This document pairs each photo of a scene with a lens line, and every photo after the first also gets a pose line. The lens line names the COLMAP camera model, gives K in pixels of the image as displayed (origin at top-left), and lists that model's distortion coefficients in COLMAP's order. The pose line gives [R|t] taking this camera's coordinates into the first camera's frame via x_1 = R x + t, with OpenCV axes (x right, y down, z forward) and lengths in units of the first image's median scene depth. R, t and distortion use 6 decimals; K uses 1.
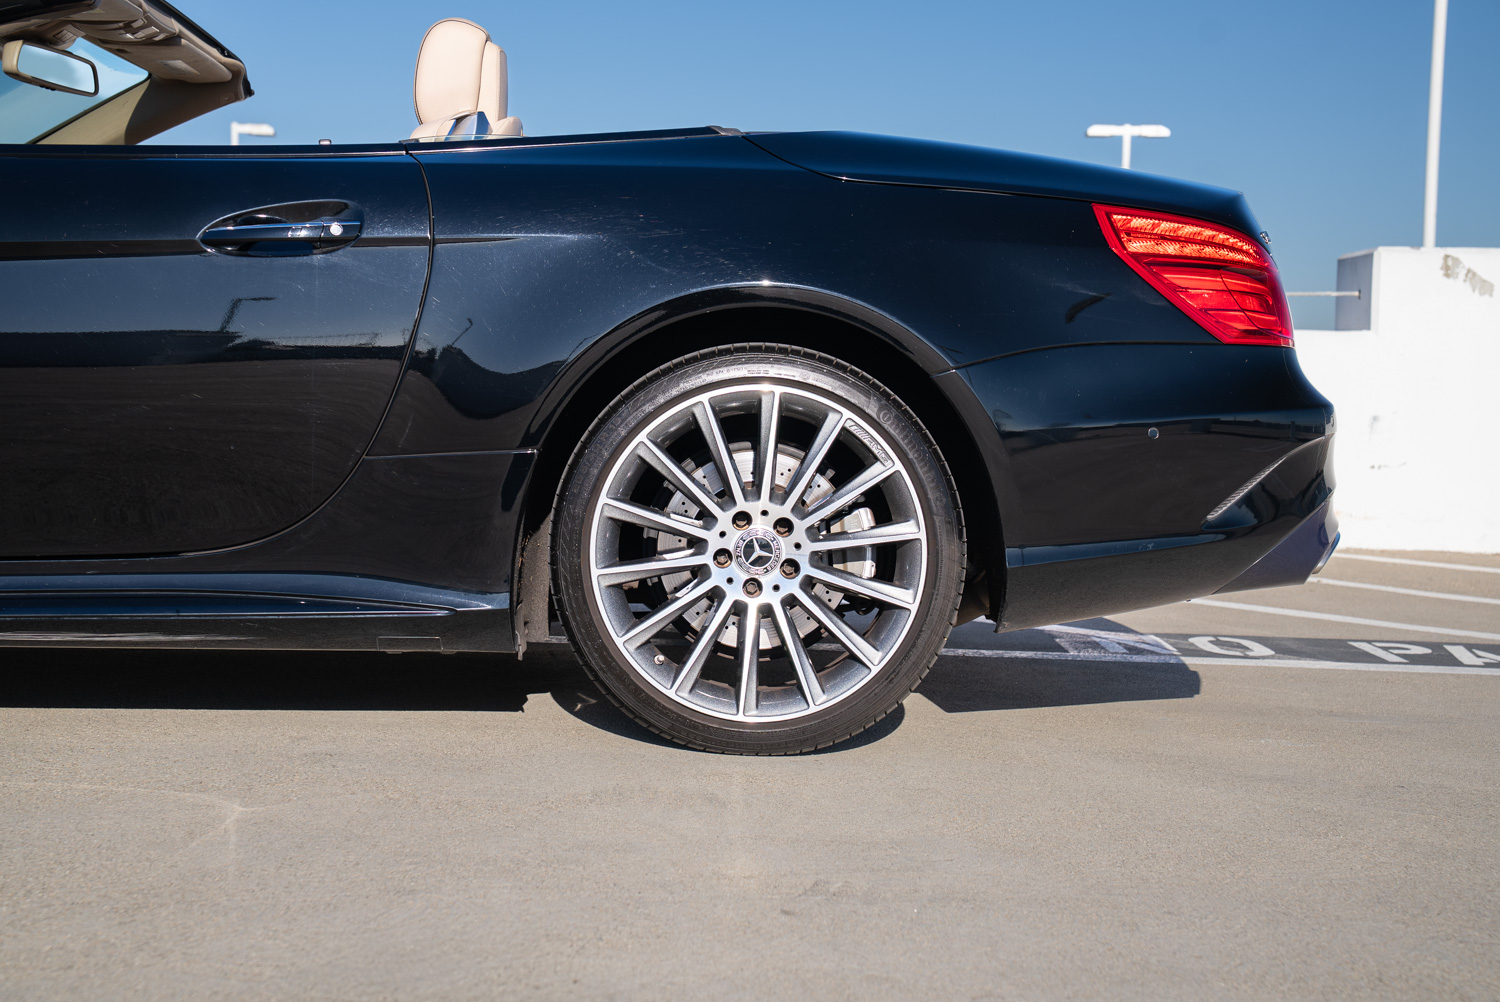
lens RADIAL K [[2100.0, 0, 743.5], [0, 2100.0, 496.7], [0, 0, 1]] dist [0.175042, 0.145727]
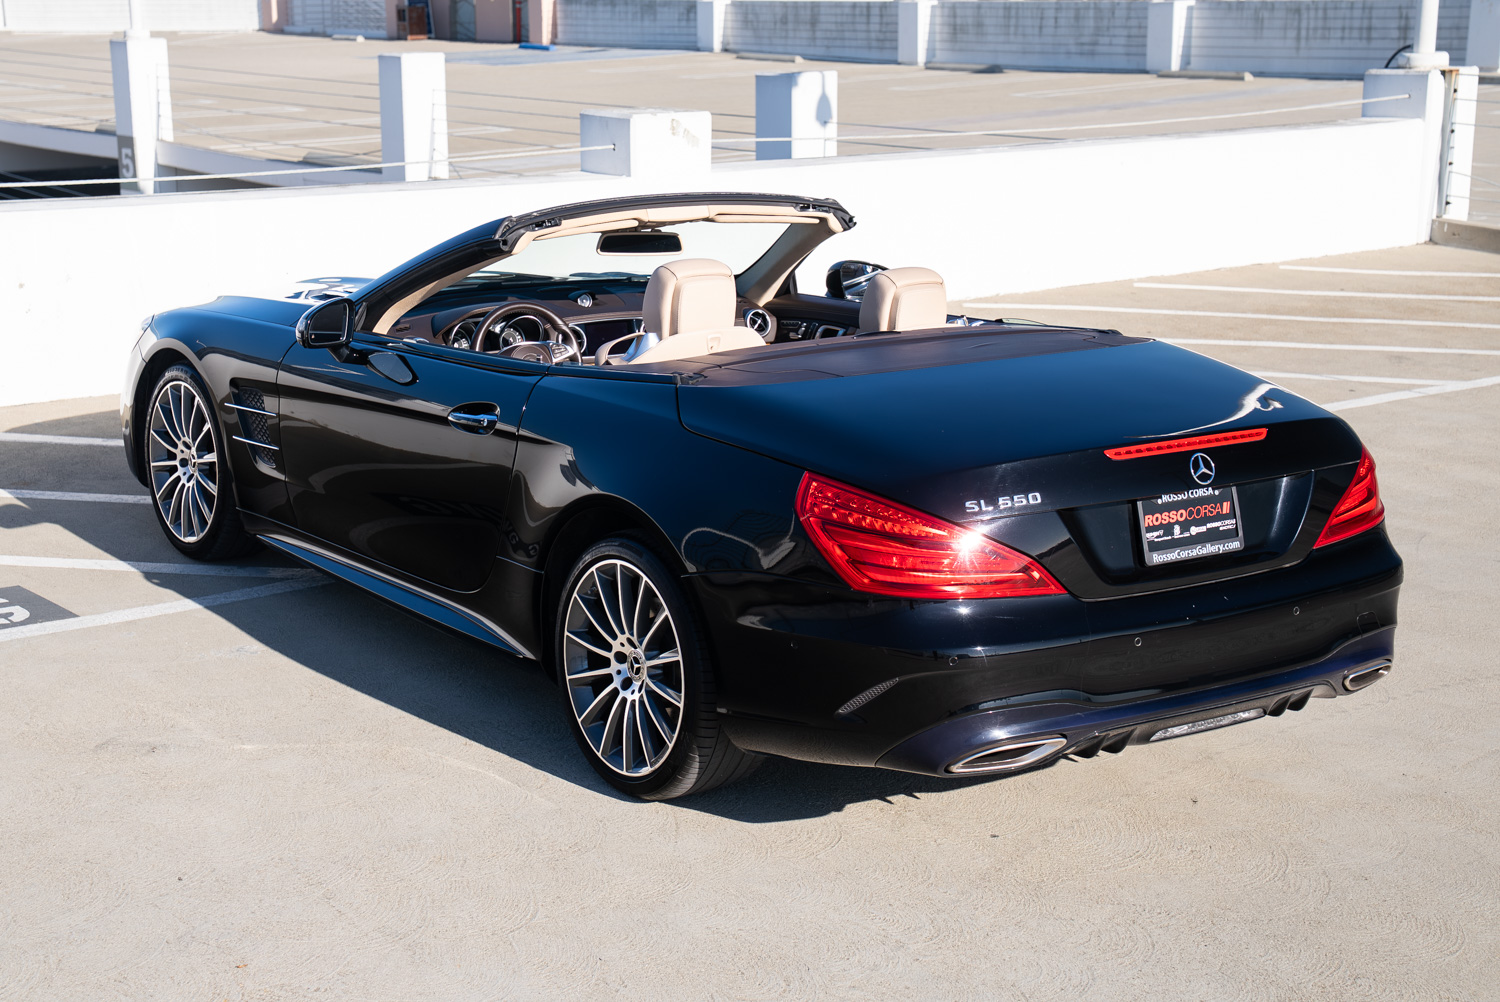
lens RADIAL K [[2494.0, 0, 673.6], [0, 2494.0, 495.9], [0, 0, 1]] dist [0.184824, 0.181583]
pose [[0.795952, -0.155910, 0.584938, -1.478262], [0.042830, 0.978347, 0.202490, -0.459138], [-0.603843, -0.136119, 0.785395, -0.664978]]
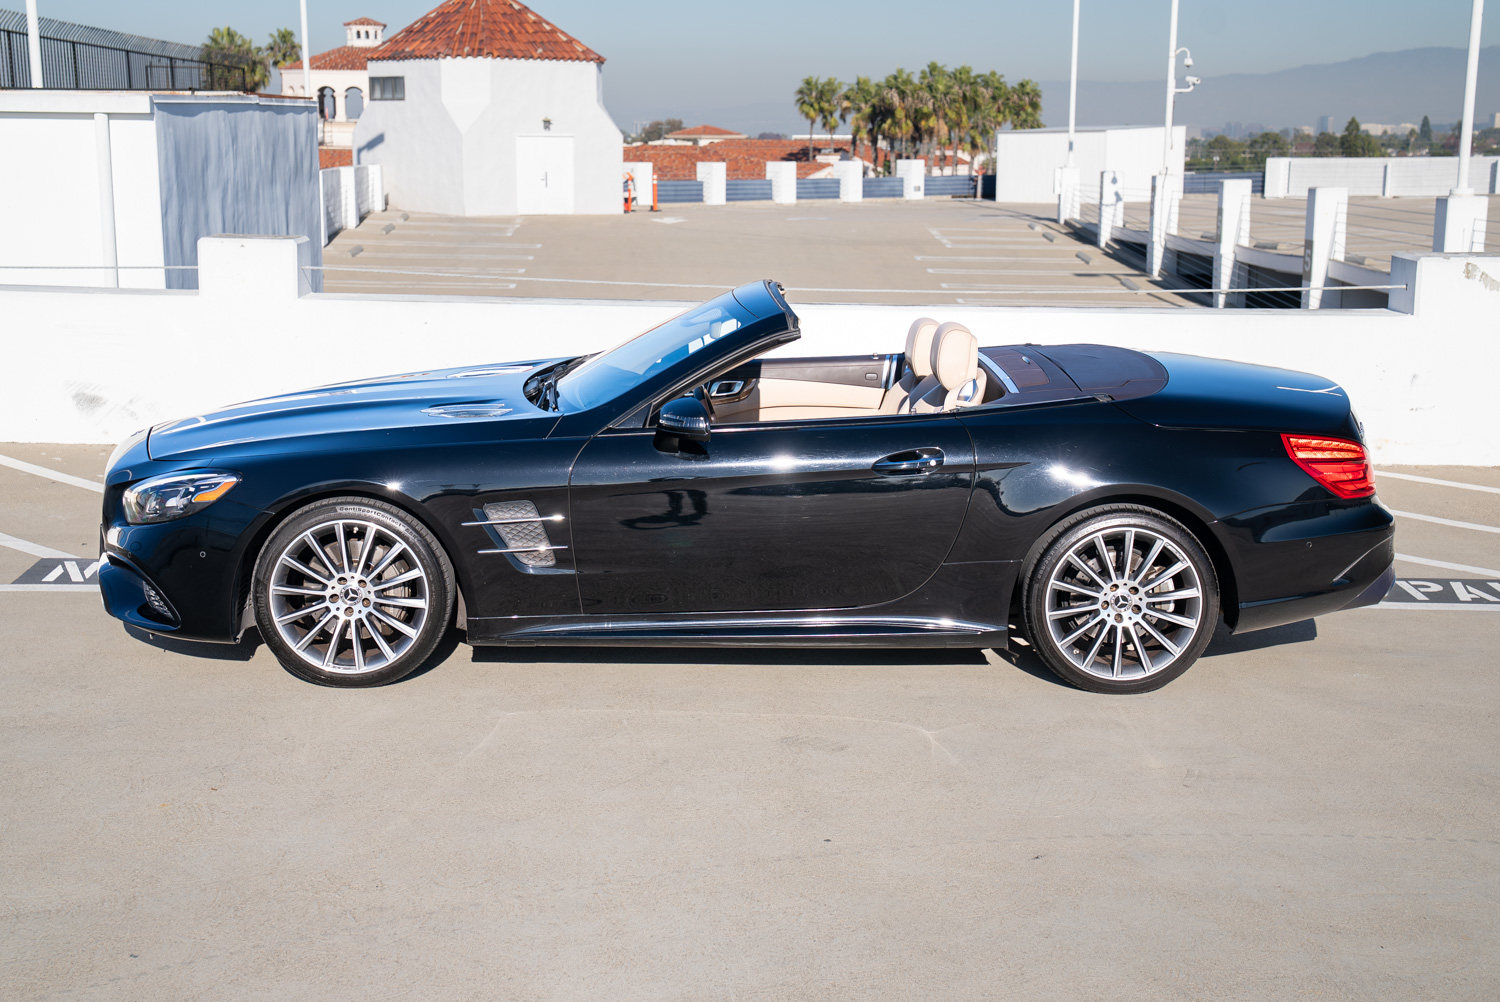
lens RADIAL K [[2192.6, 0, 723.5], [0, 2192.6, 501.1], [0, 0, 1]] dist [0.176180, 0.146913]
pose [[0.999868, -0.012634, -0.010247, -0.371620], [0.013929, 0.990326, 0.138062, -0.388771], [0.008404, -0.138187, 0.990371, -1.211930]]
